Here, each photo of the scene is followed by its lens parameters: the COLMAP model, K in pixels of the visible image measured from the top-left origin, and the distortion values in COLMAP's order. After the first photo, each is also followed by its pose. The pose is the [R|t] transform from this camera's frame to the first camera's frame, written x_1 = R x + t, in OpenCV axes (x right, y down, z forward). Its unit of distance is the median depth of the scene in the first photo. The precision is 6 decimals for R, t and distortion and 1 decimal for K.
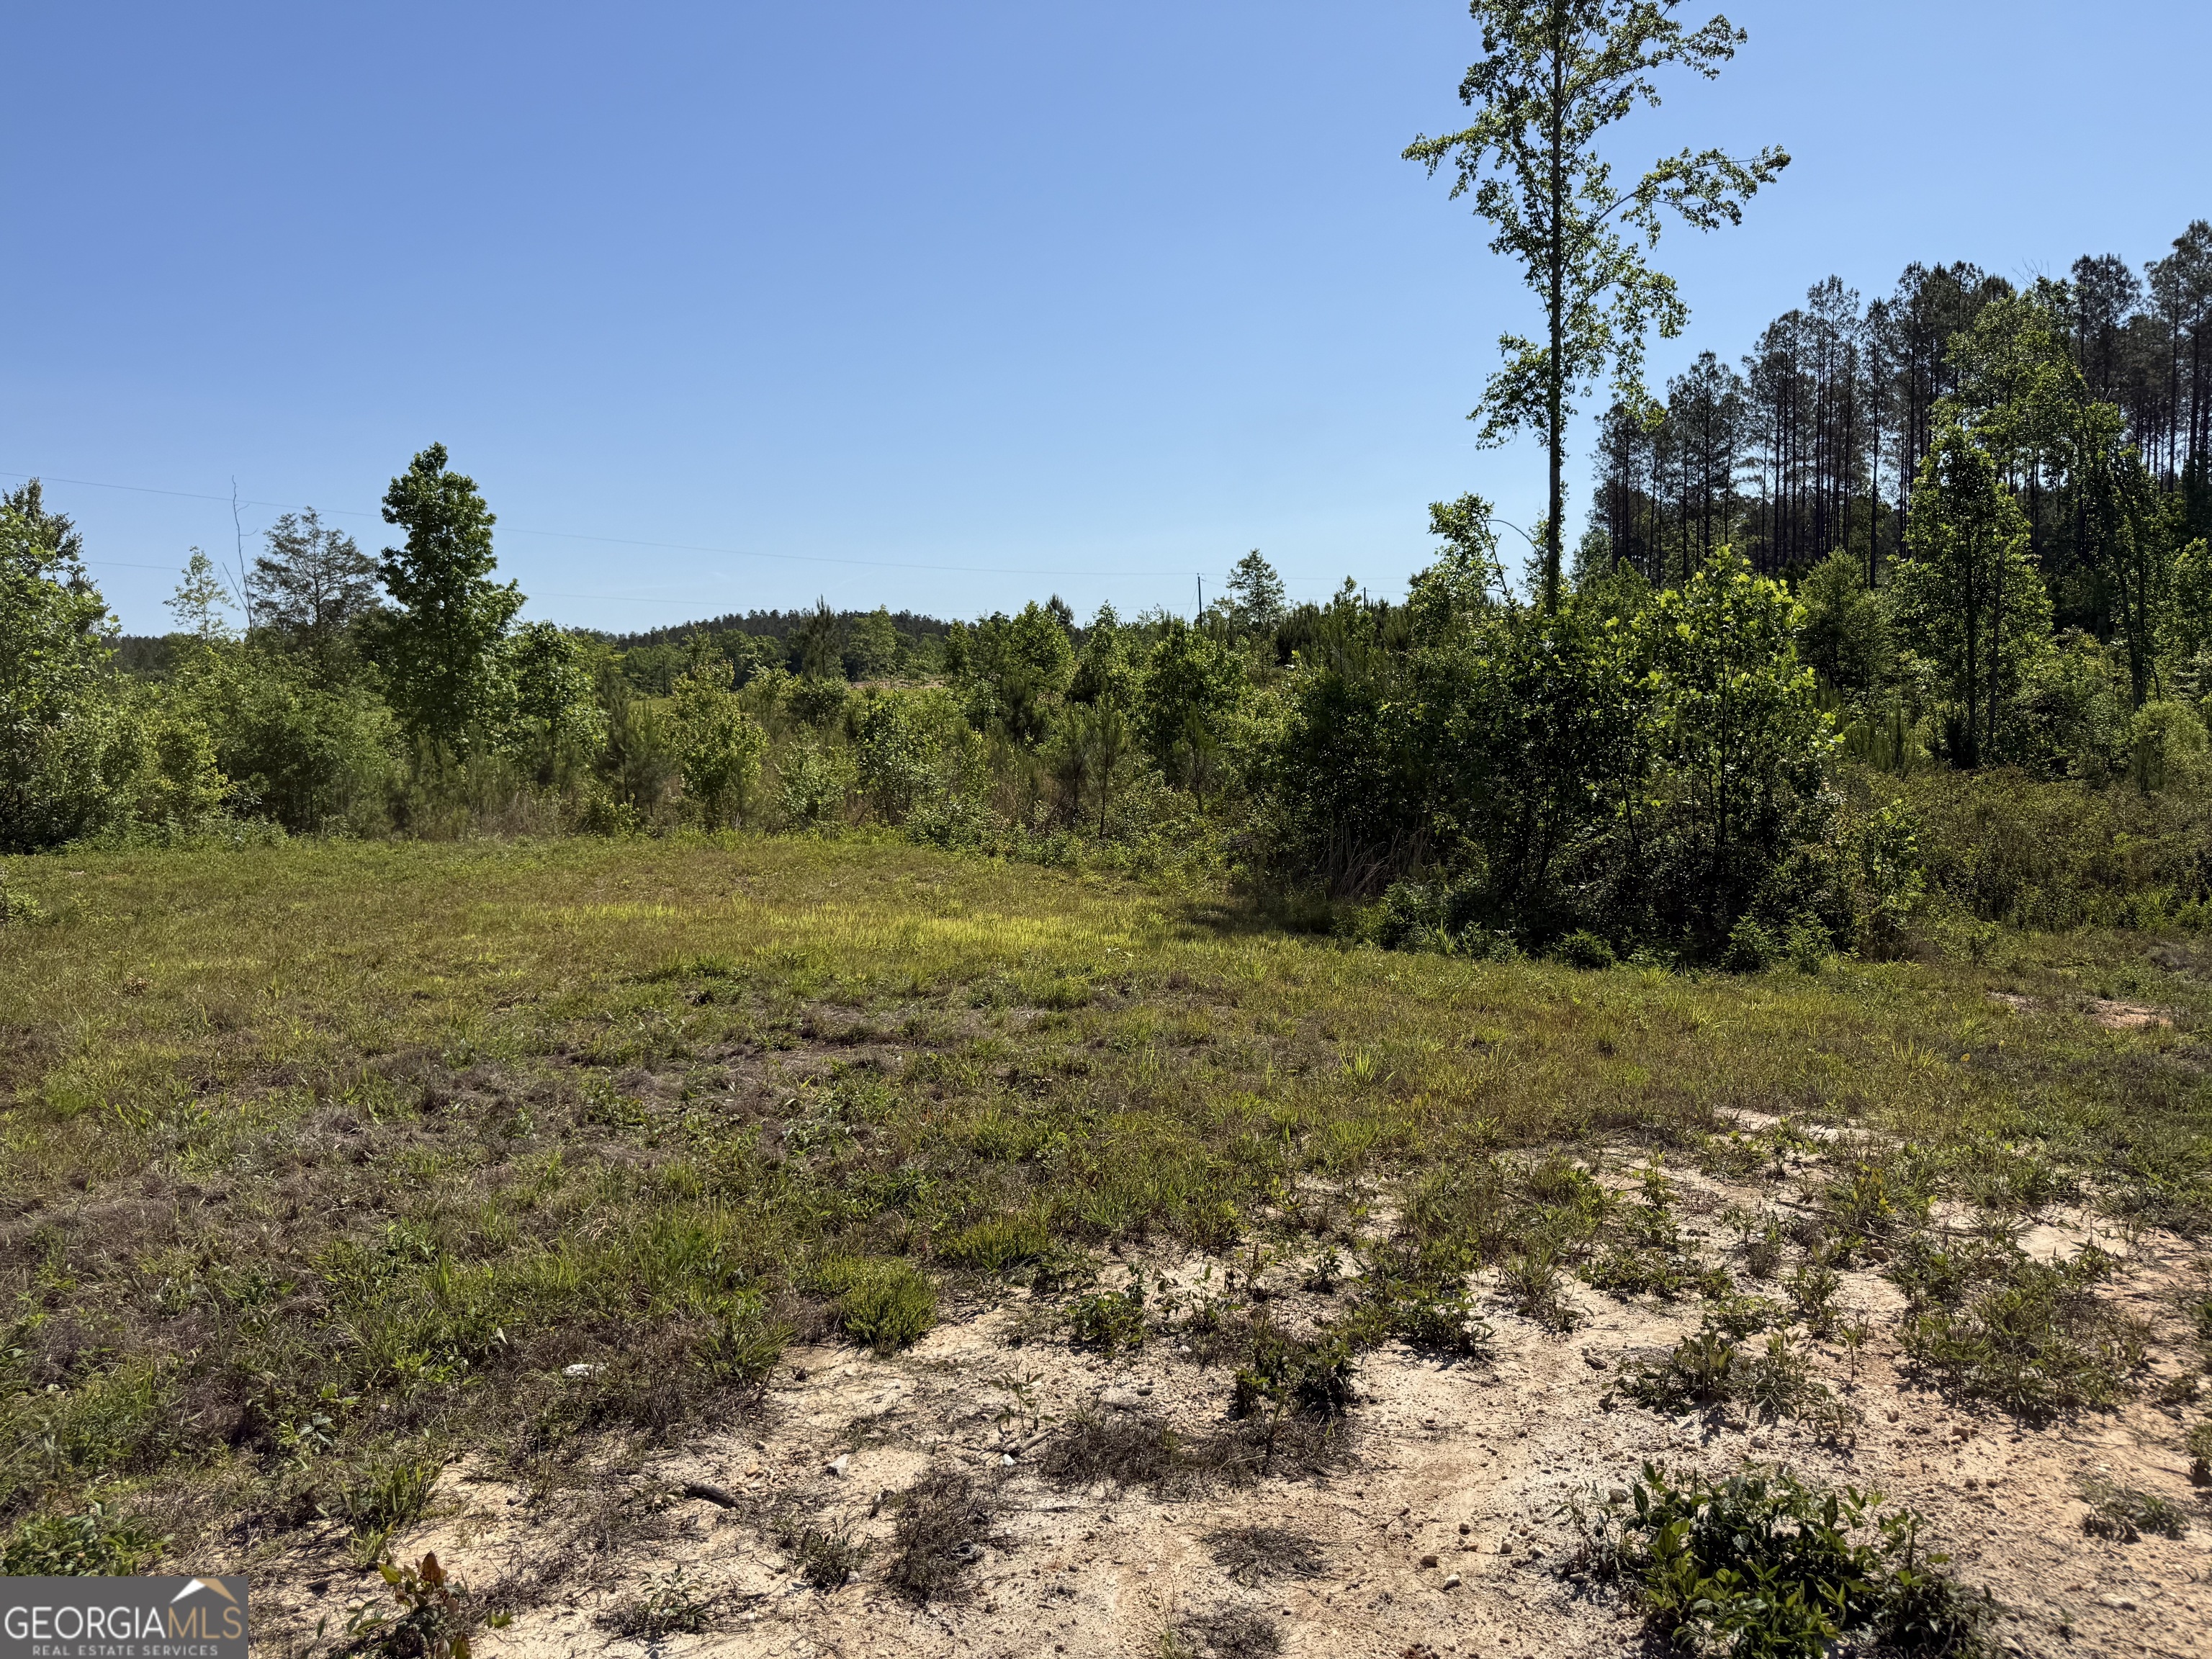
lens RADIAL K [[1575.2, 0, 1097.9], [0, 1575.2, 842.6], [0, 0, 1]] dist [0.041865, -0.001219]
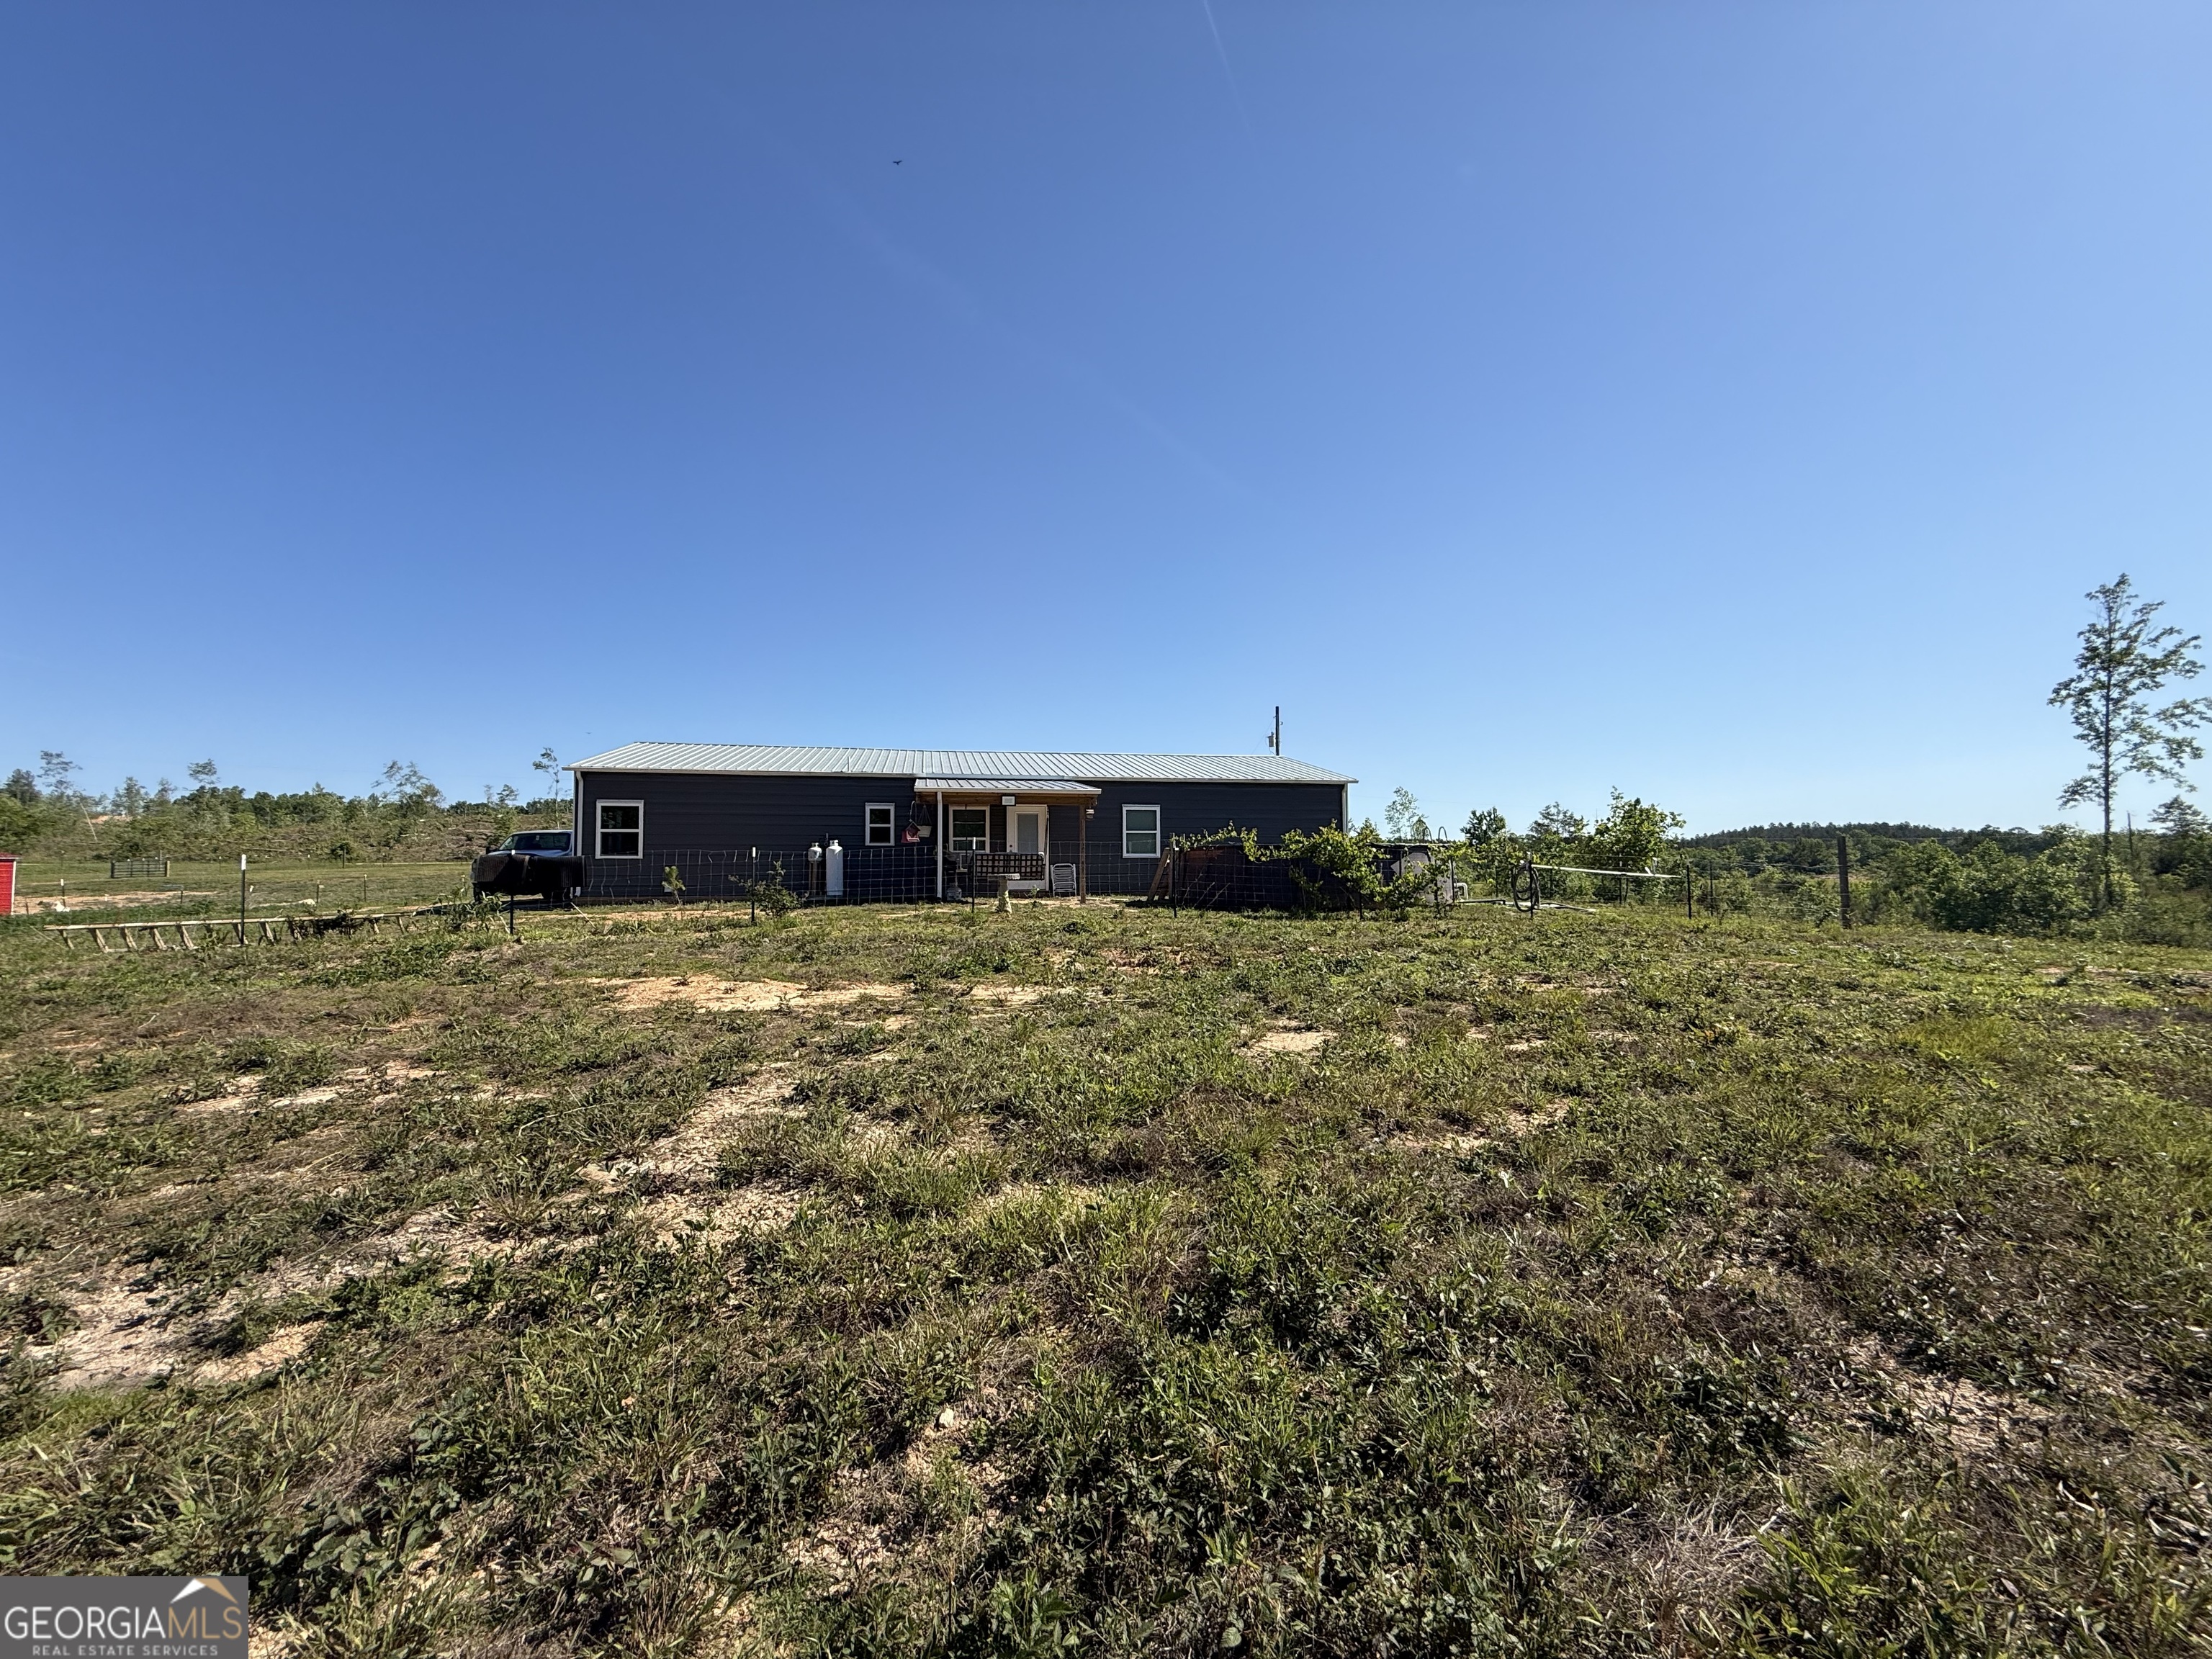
lens RADIAL K [[878.7, 0, 1094.3], [0, 878.7, 834.1], [0, 0, 1]] dist [0.004399, 0.000256]
pose [[0.644247, 0.001196, -0.764816, 0.096201], [-0.101583, 0.991273, -0.084019, 0.032375], [0.758041, 0.131822, 0.638746, -0.393027]]
